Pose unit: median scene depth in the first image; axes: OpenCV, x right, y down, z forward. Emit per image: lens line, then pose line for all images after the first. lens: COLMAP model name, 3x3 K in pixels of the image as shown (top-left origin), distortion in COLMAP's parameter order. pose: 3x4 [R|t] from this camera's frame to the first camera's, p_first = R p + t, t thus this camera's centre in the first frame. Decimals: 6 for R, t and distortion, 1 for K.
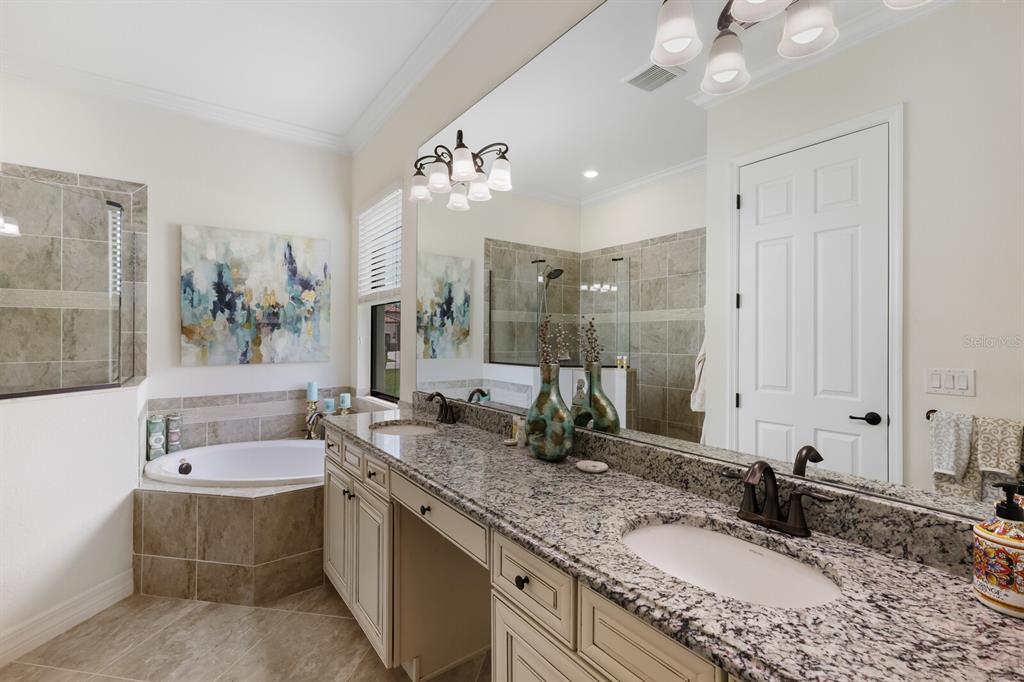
lens RADIAL K [[453.0, 0, 510.0], [0, 453.0, 332.3], [0, 0, 1]] dist [0.003998, -0.000024]
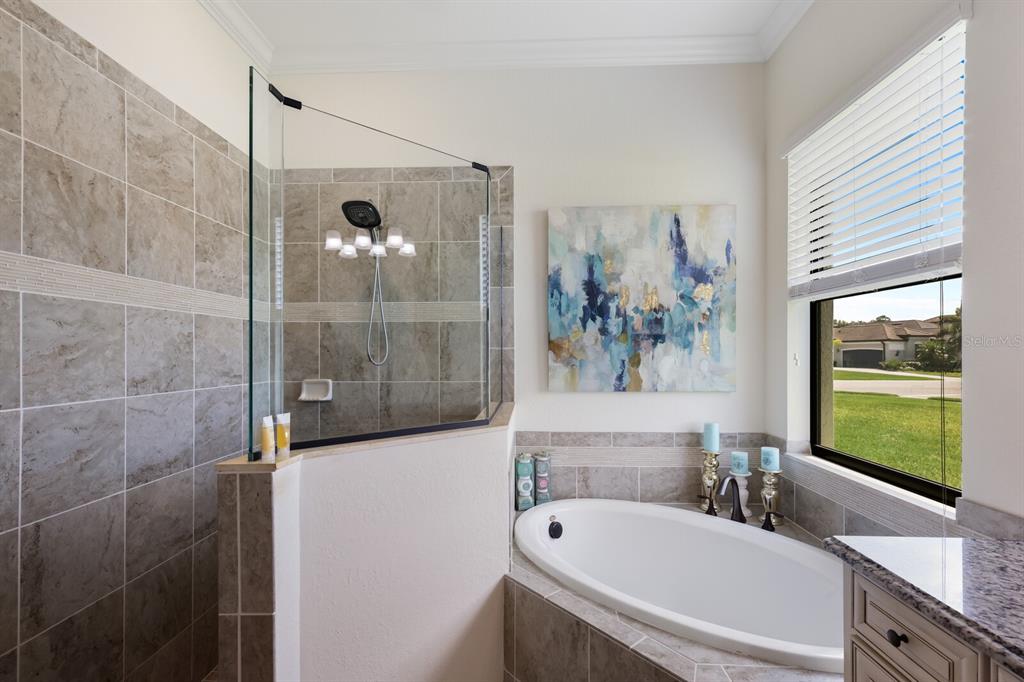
lens RADIAL K [[453.0, 0, 509.6], [0, 453.0, 348.4], [0, 0, 1]] dist [0.003998, -0.000024]
pose [[0.784076, -0.004253, -0.620650, -0.287654], [0.005527, 0.999985, 0.000129, 0.000164], [0.620640, -0.003531, 0.784087, 0.341749]]
